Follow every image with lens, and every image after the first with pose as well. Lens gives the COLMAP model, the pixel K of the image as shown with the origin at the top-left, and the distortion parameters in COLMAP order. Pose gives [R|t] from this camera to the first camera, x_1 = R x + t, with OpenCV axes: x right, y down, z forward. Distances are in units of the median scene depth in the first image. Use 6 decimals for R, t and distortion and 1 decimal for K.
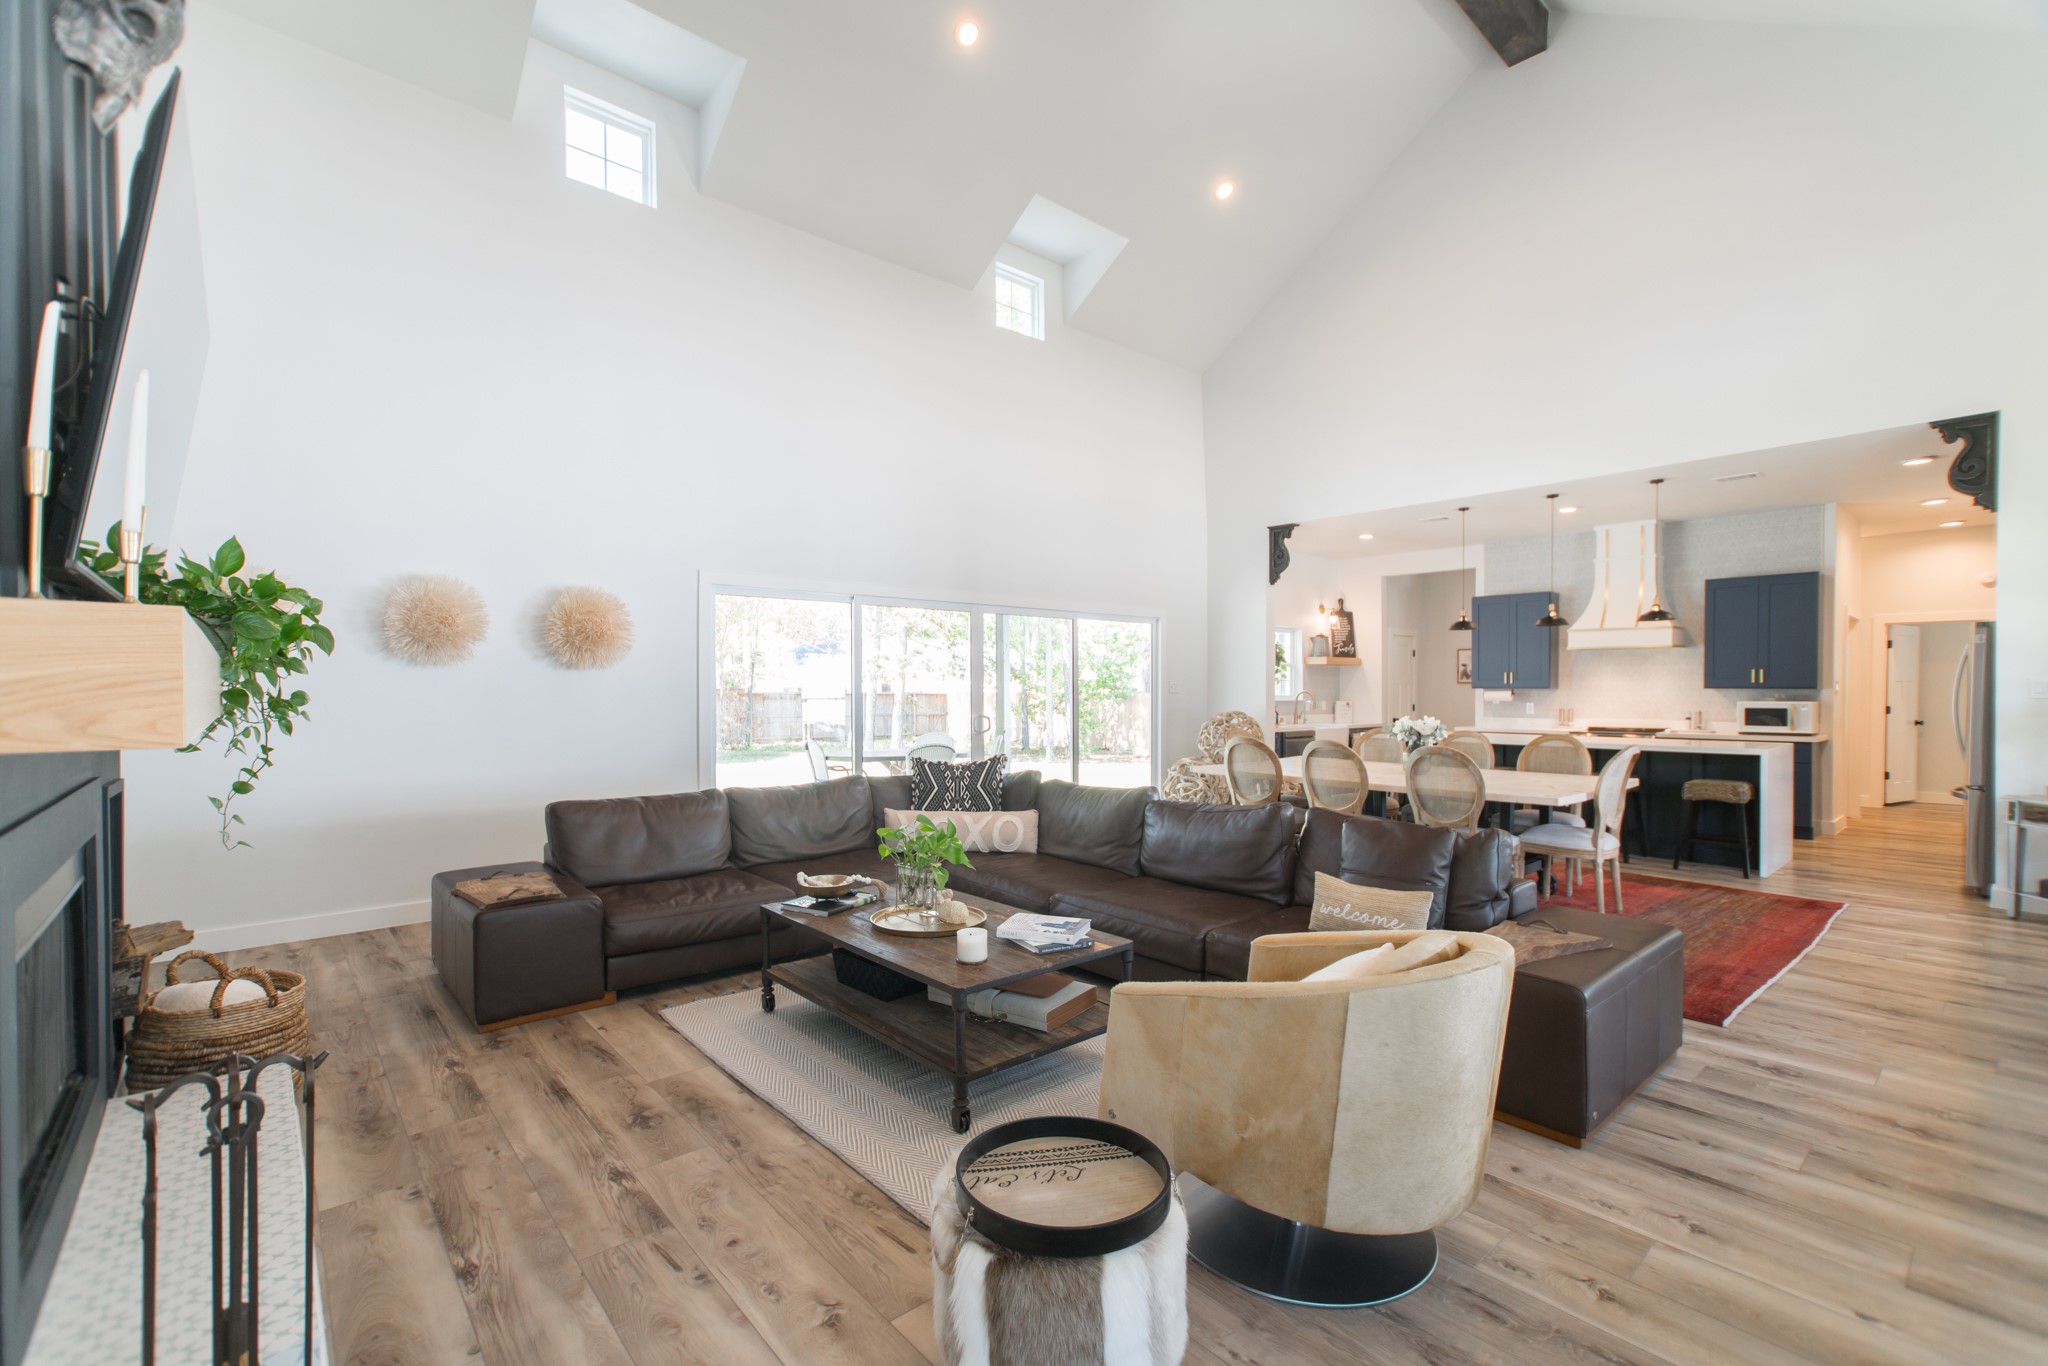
lens RADIAL K [[888.2, 0, 1027.7], [0, 888.2, 690.3], [0, 0, 1]] dist [-0.002474, 0.002239]
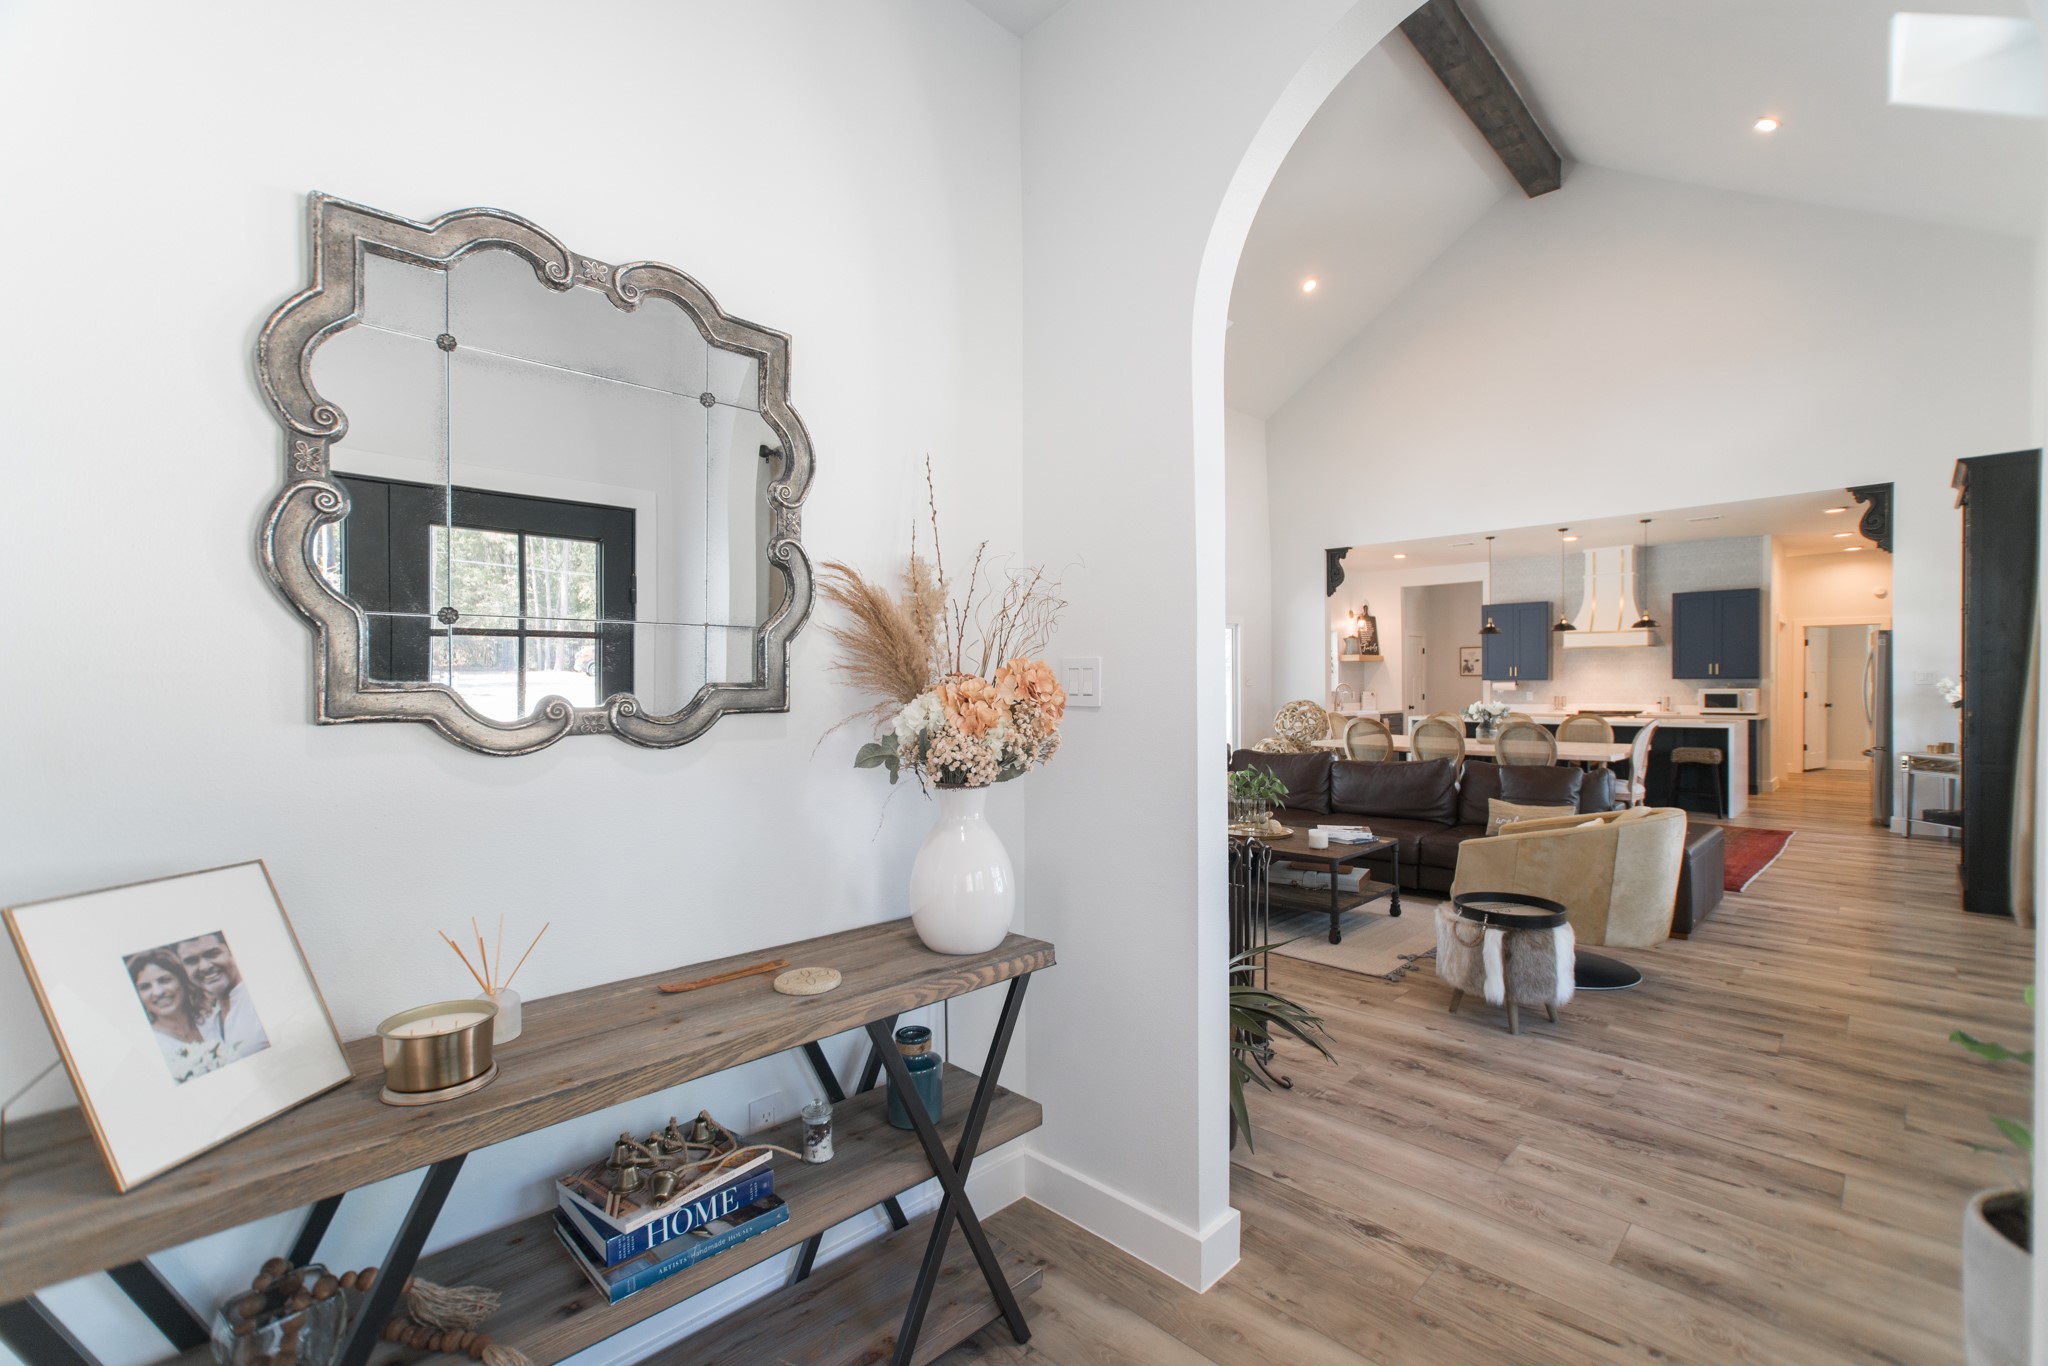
lens RADIAL K [[888.2, 0, 1017.5], [0, 888.2, 683.4], [0, 0, 1]] dist [-0.002474, 0.002239]
pose [[0.998141, -0.007494, 0.060486, -0.286203], [0.007620, 0.999969, -0.001853, -0.000517], [-0.060471, 0.002311, 0.998167, -0.241762]]
